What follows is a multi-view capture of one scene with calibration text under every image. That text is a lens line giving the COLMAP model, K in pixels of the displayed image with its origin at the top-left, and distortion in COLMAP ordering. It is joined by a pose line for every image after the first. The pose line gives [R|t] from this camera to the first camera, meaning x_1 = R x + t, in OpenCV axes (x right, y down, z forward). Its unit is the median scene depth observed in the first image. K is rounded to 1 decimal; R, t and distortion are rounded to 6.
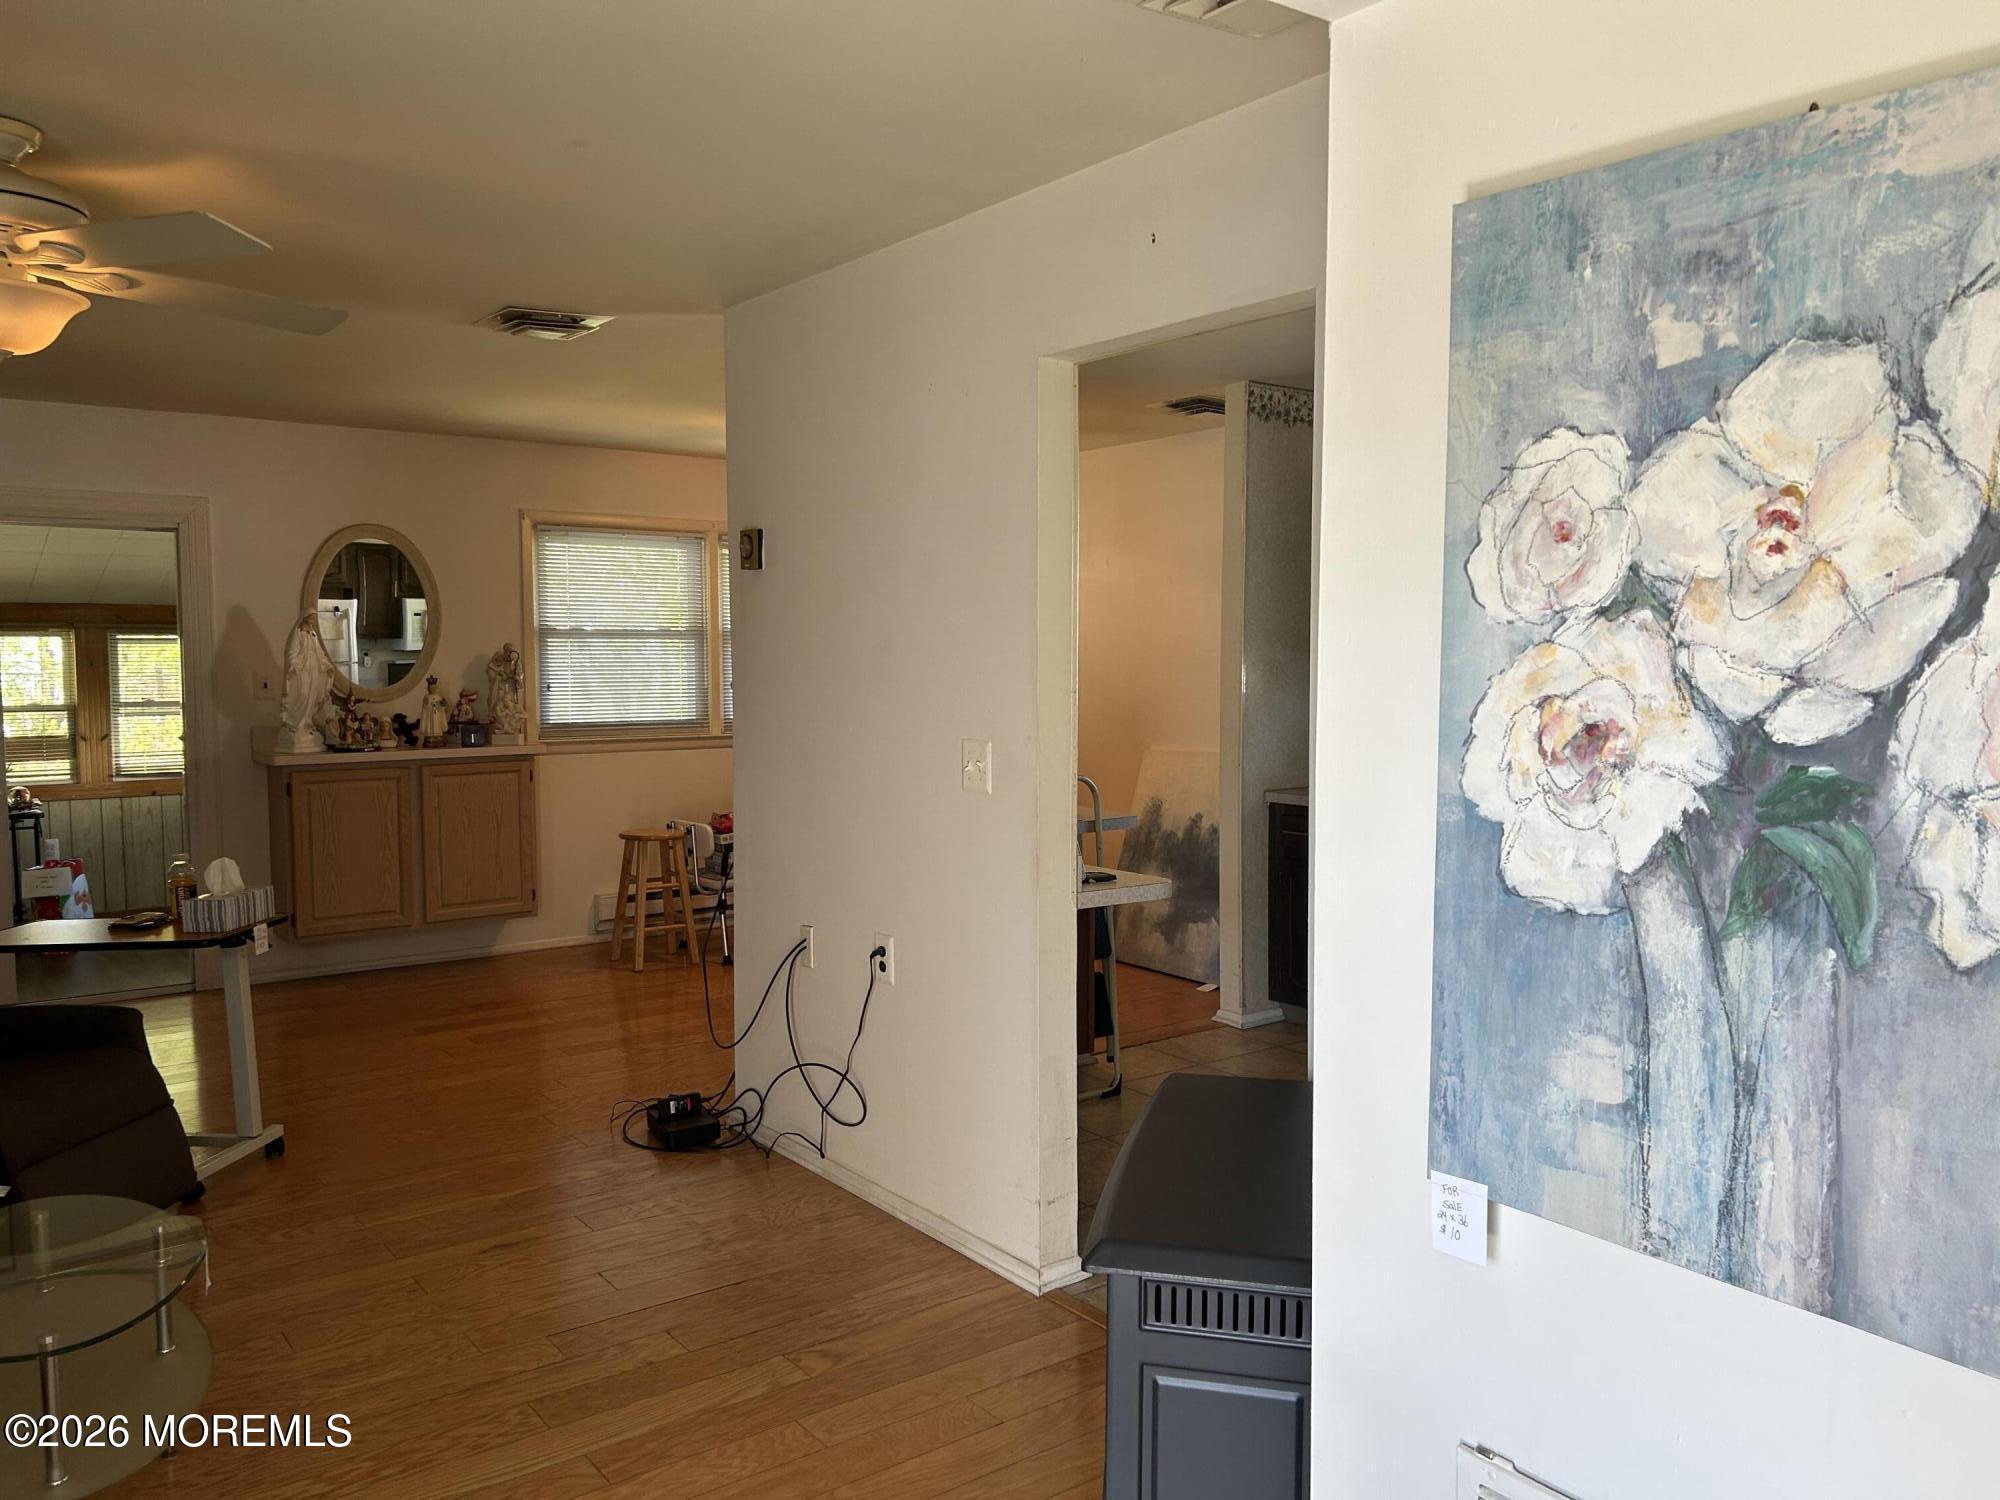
lens RADIAL K [[1495.5, 0, 1002.9], [0, 1495.5, 753.0], [0, 0, 1]] dist [0.047819, -0.062367]
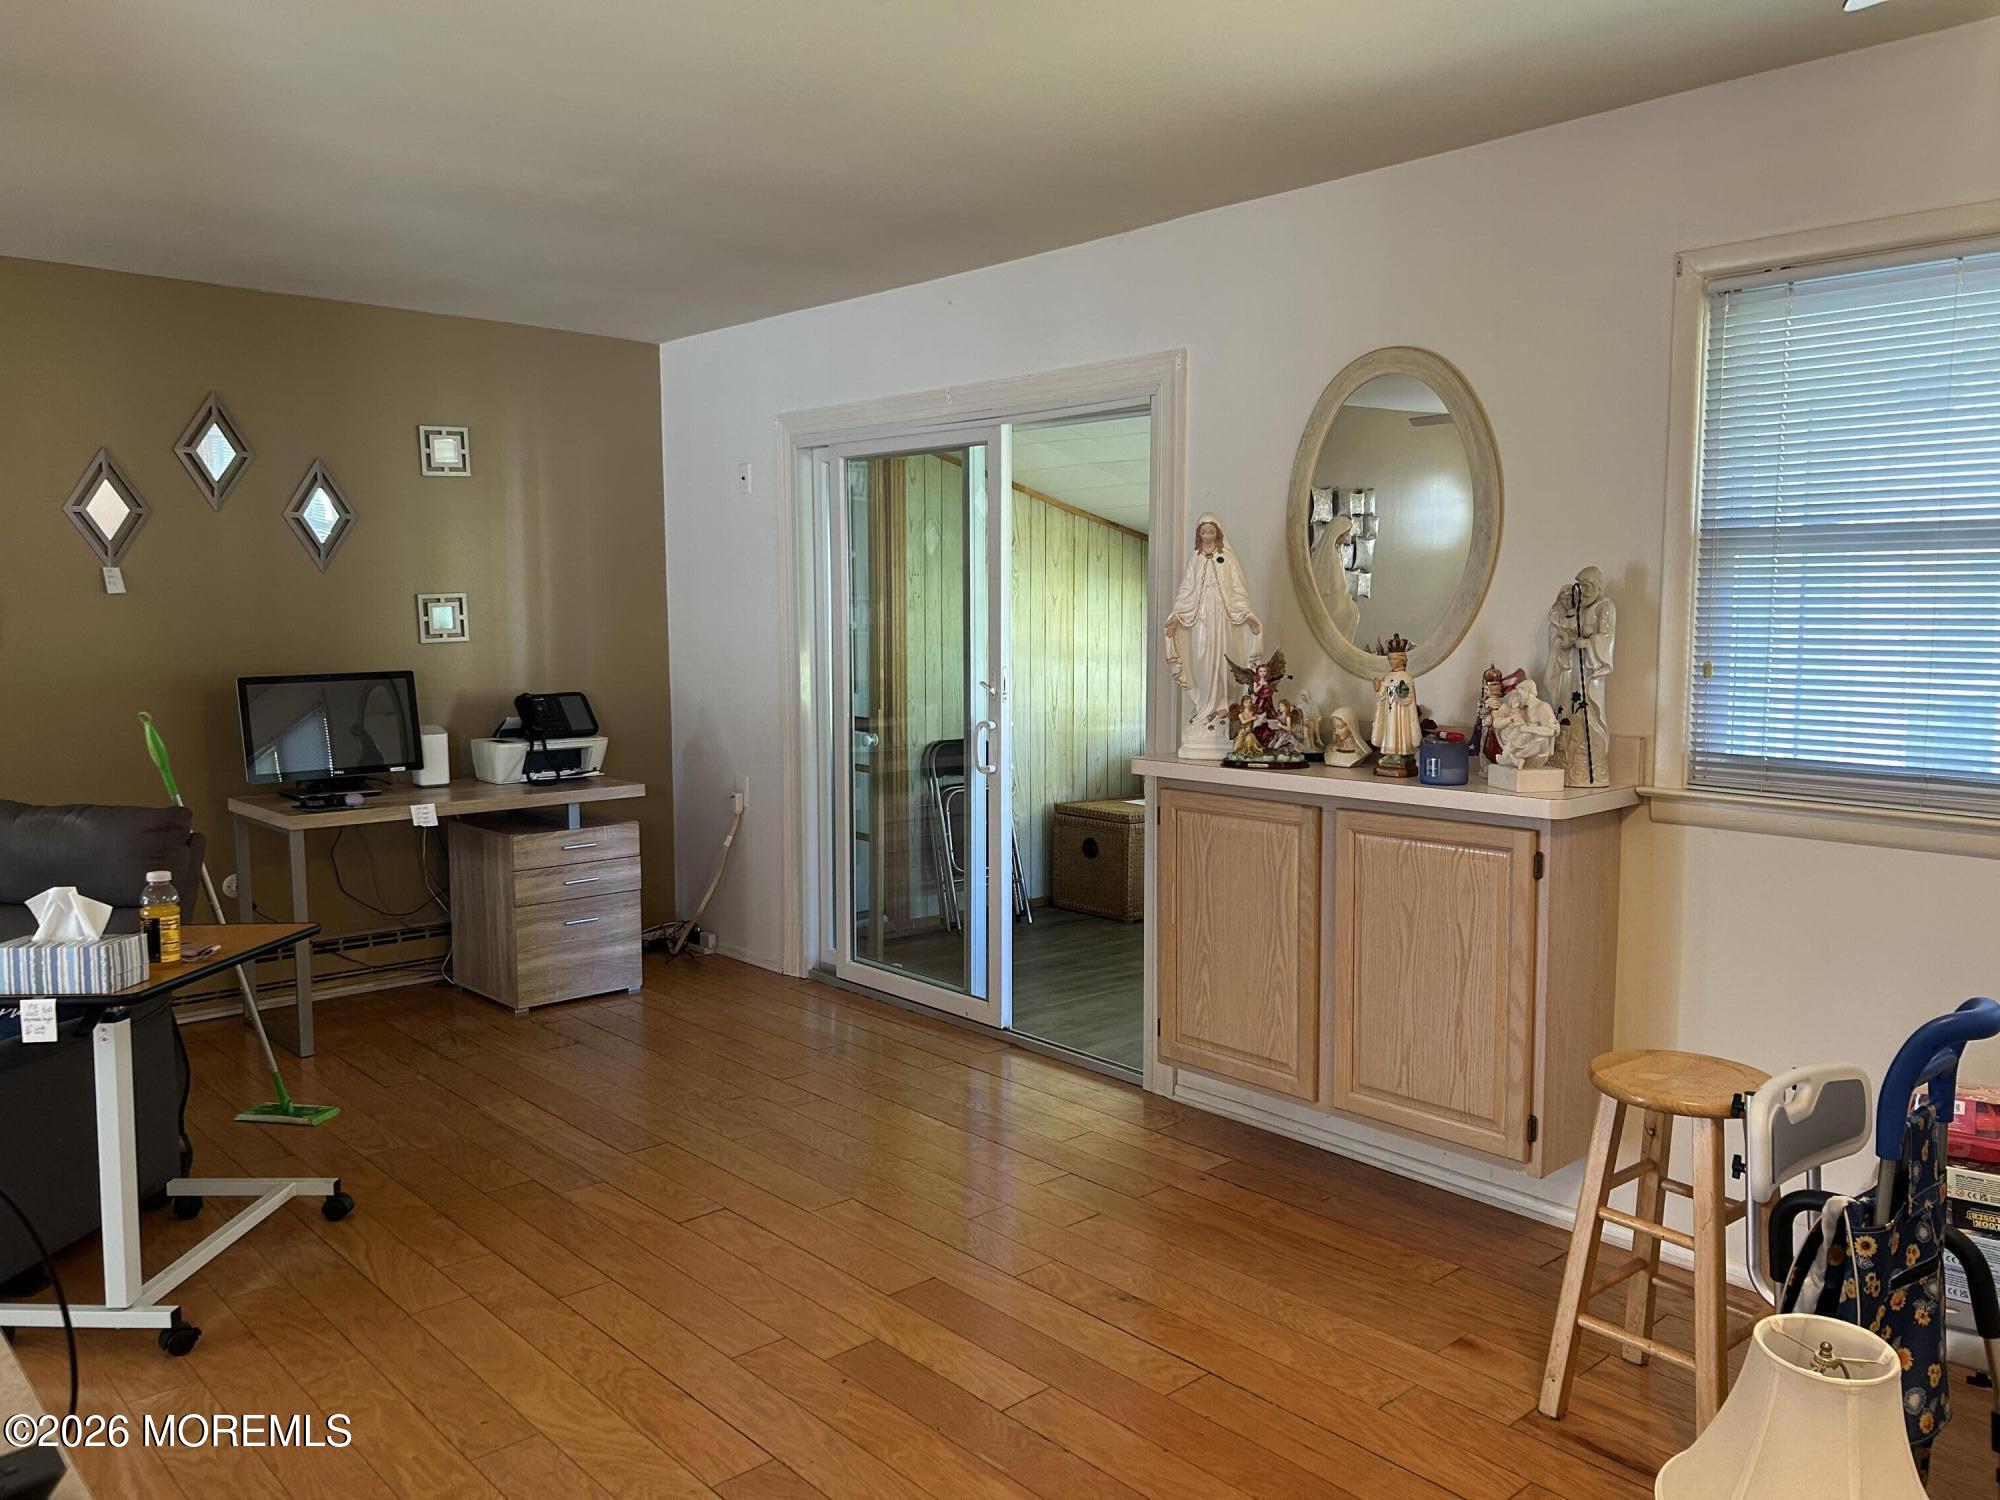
lens RADIAL K [[1516.8, 0, 999.6], [0, 1516.8, 729.0], [0, 0, 1]] dist [0.049996, -0.001143]
pose [[0.075745, 0.085855, -0.993424, 0.127213], [-0.066106, 0.994527, 0.080910, -0.054709], [0.994933, 0.059543, 0.081006, 0.860760]]
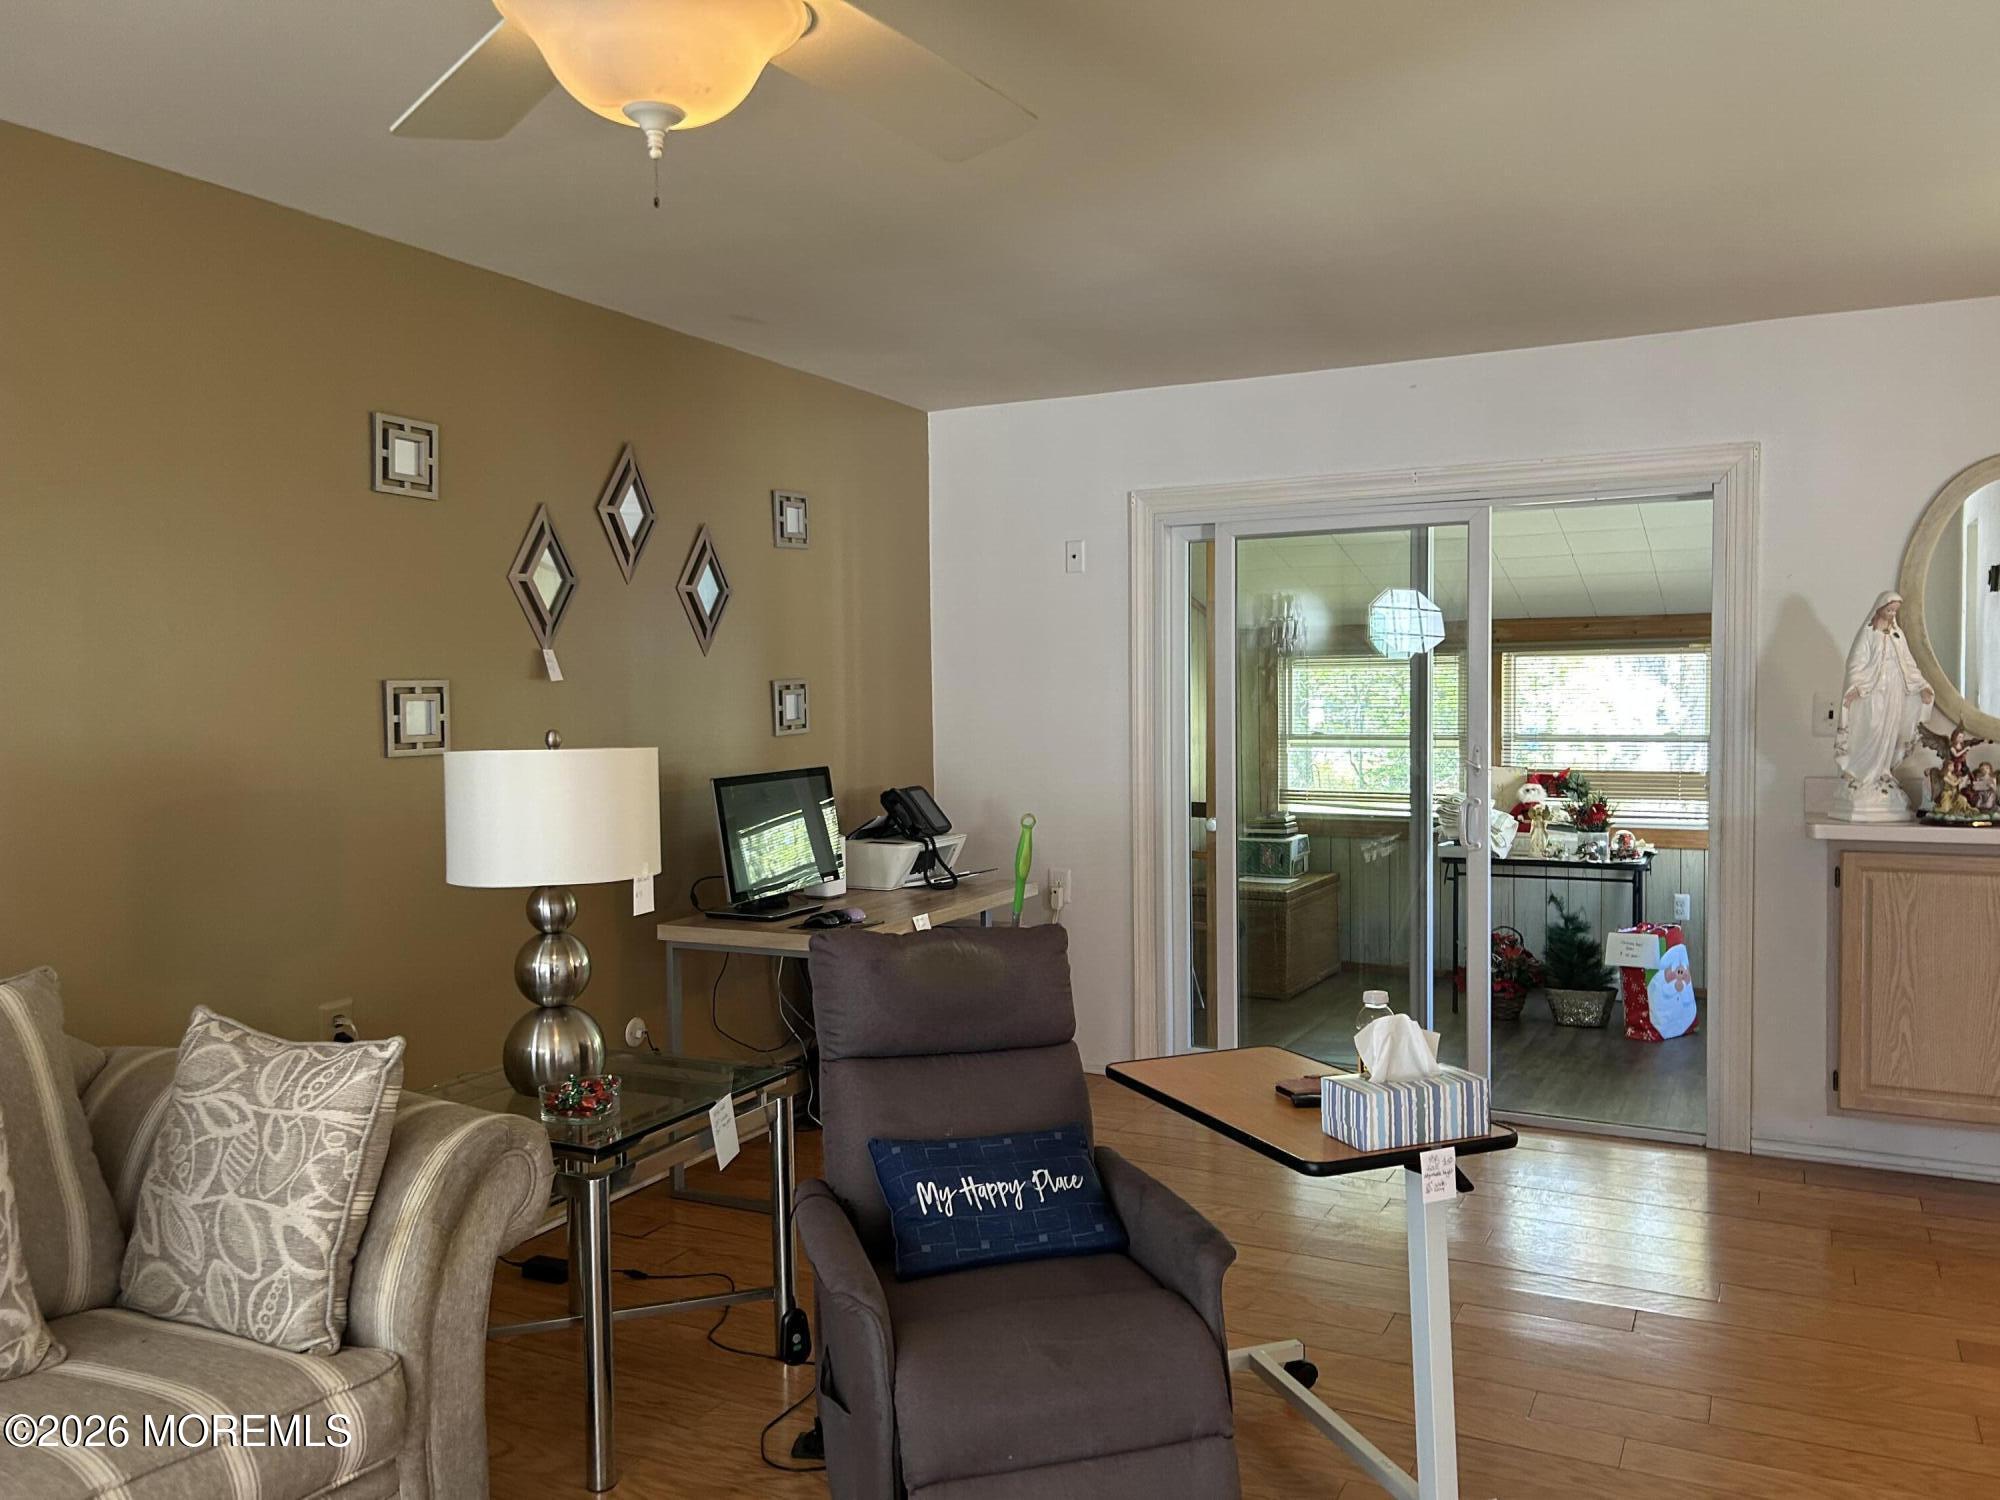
lens RADIAL K [[1485.5, 0, 1005.1], [0, 1485.5, 742.3], [0, 0, 1]] dist [0.056072, -0.068193]
pose [[0.418264, 0.028738, -0.907871, -0.041598], [-0.050559, 0.998686, 0.008320, -0.019993], [0.906917, 0.042421, 0.419168, 0.396600]]
